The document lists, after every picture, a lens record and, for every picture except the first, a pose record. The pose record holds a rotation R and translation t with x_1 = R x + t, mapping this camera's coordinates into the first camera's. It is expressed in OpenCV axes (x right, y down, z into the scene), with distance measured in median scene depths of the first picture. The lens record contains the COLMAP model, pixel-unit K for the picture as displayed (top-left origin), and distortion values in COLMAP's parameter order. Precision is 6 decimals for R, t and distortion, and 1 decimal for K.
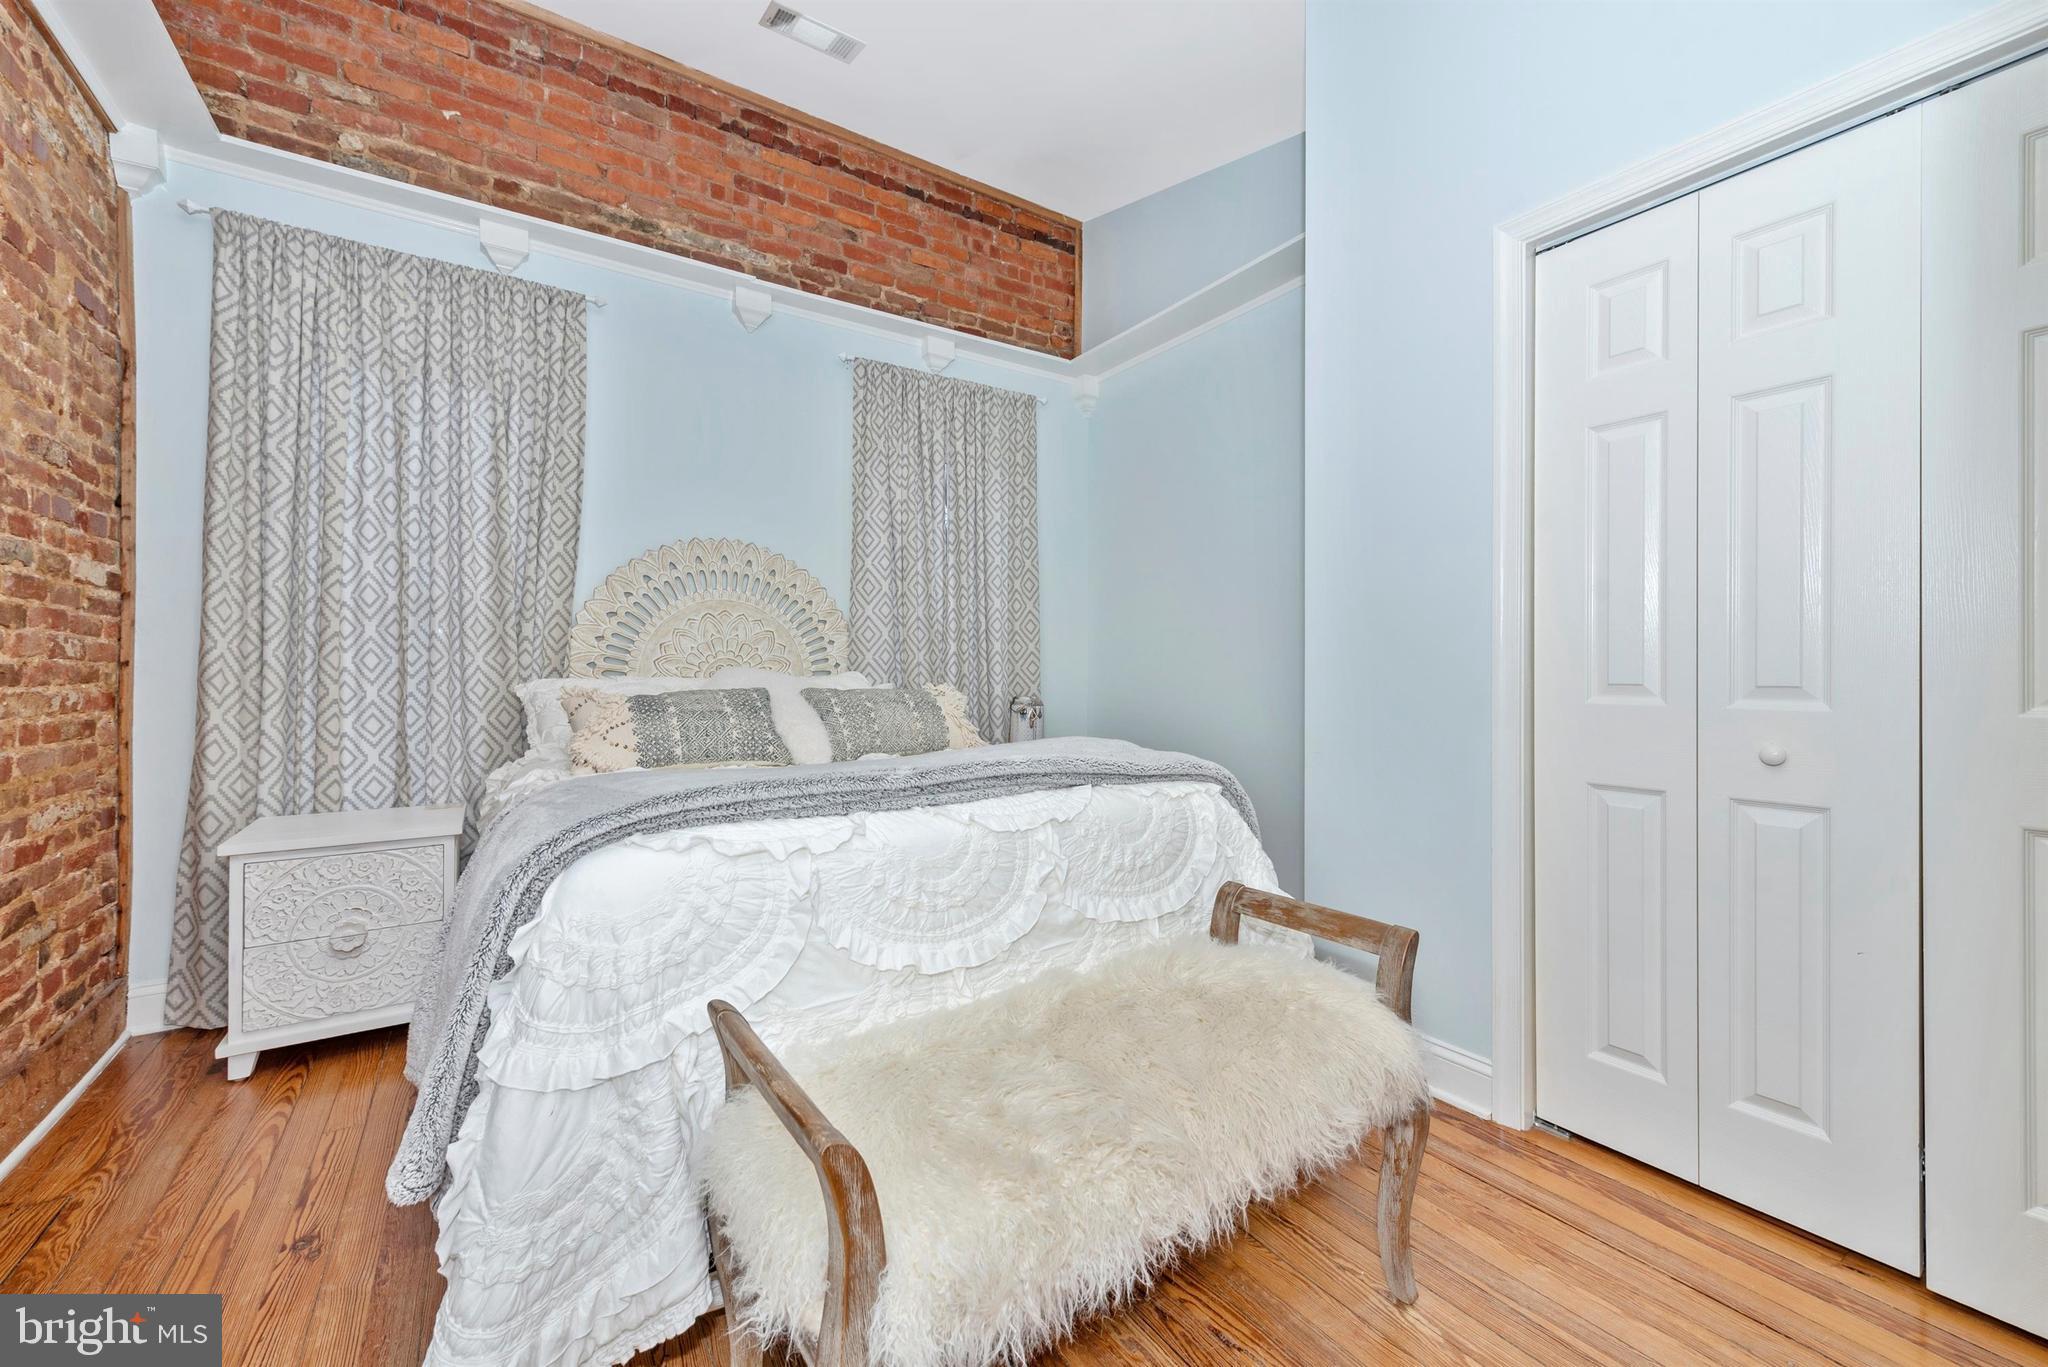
lens RADIAL K [[806.8, 0, 1019.2], [0, 806.8, 649.7], [0, 0, 1]] dist [0.013657, -0.003734]
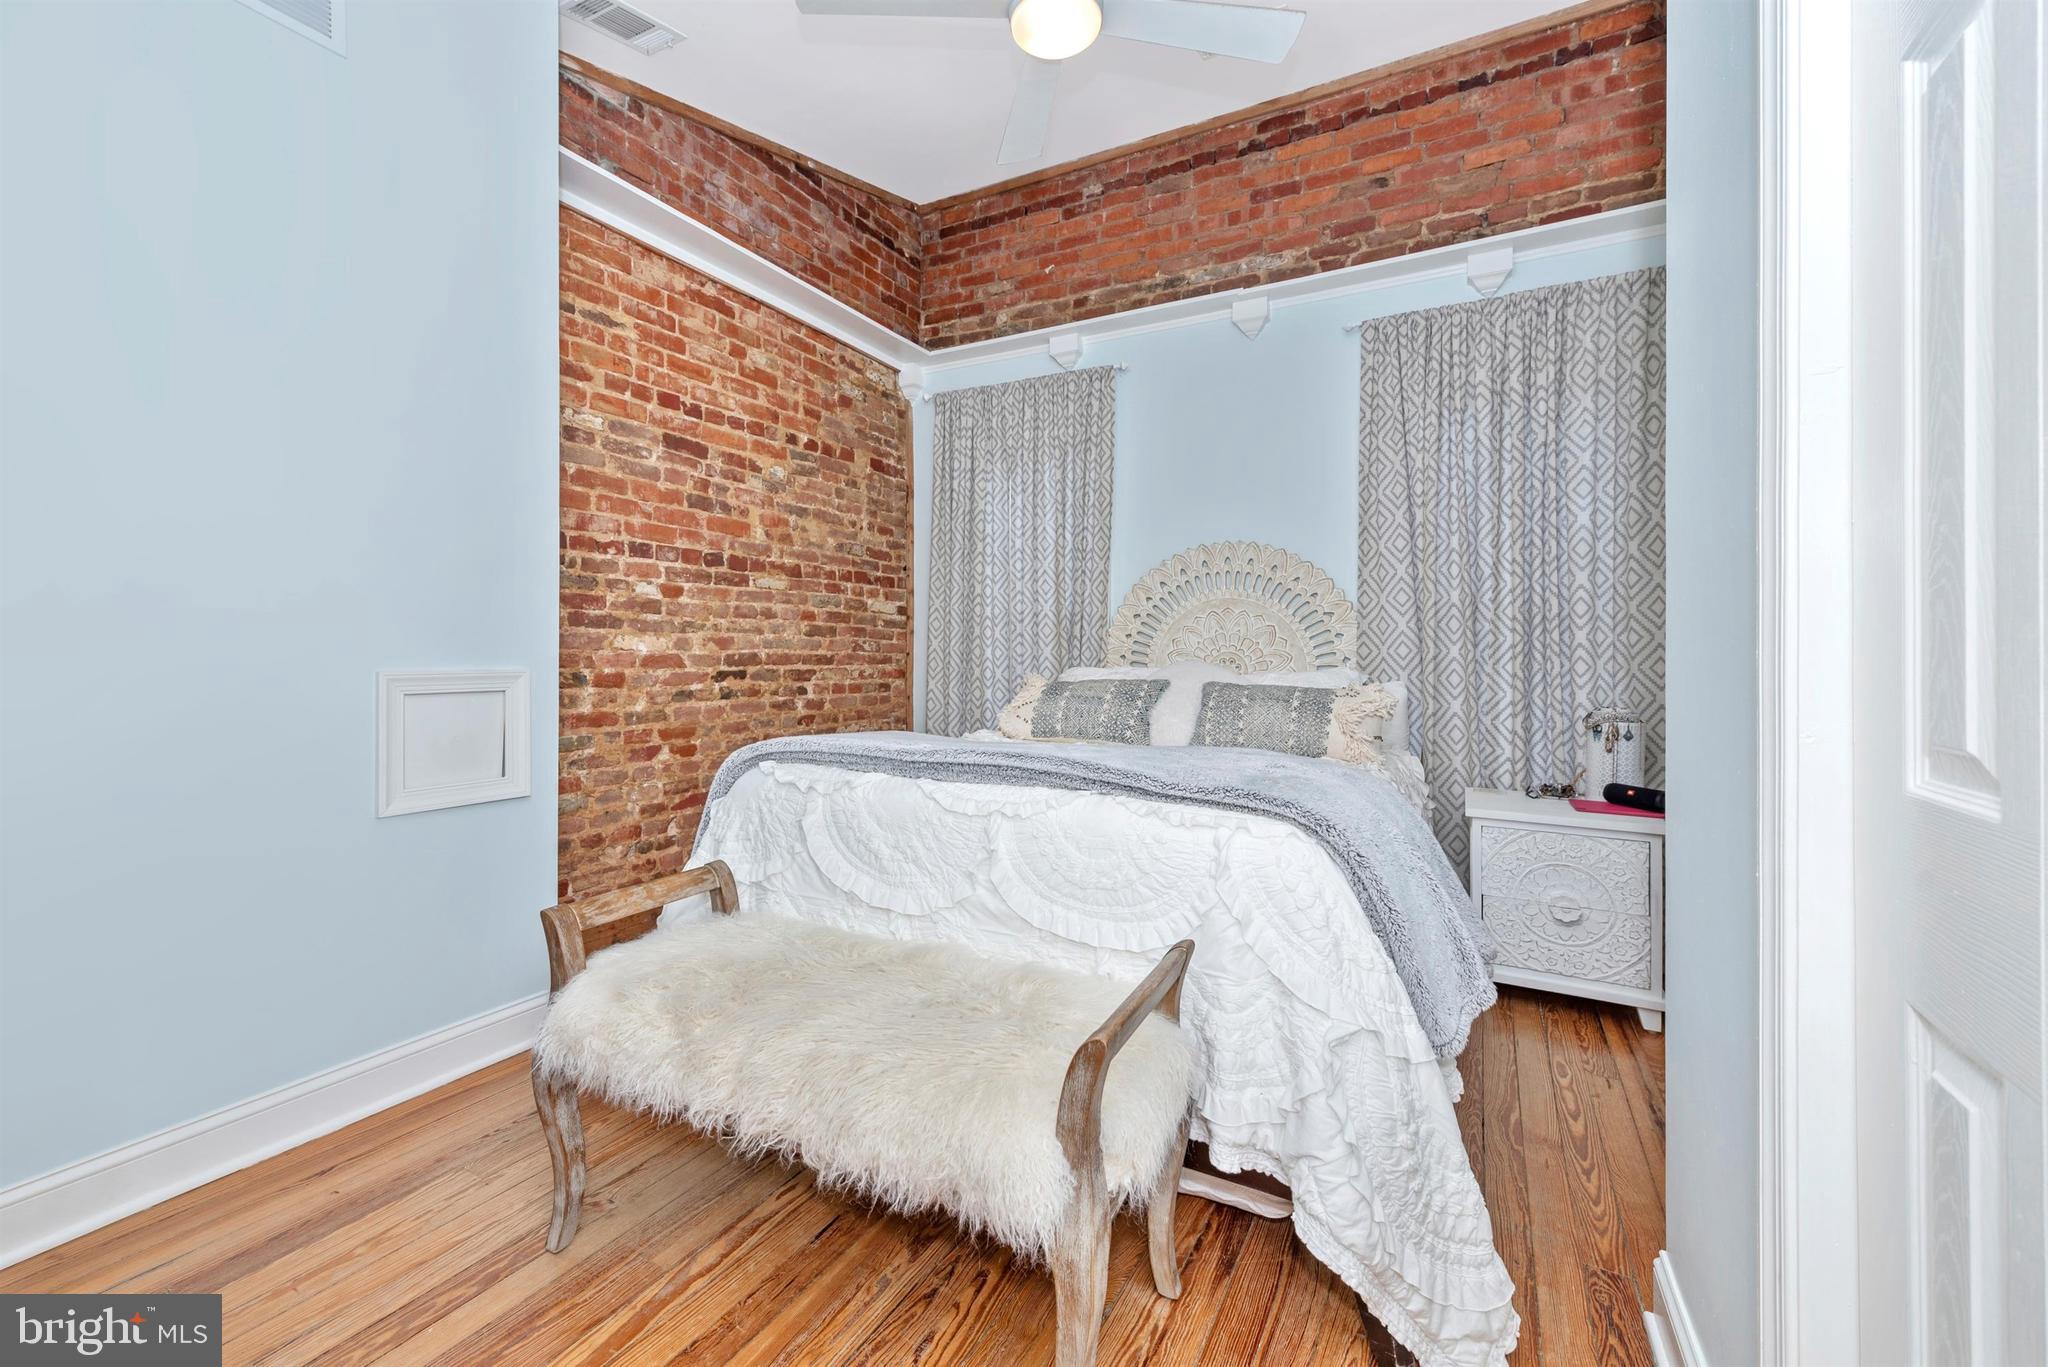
lens RADIAL K [[806.8, 0, 1035.7], [0, 806.8, 651.4], [0, 0, 1]] dist [0.013657, -0.003734]
pose [[0.473475, 0.004670, -0.880795, 0.497284], [0.008478, 0.999915, 0.009859, -0.003327], [0.880767, -0.012136, 0.473395, 0.278007]]
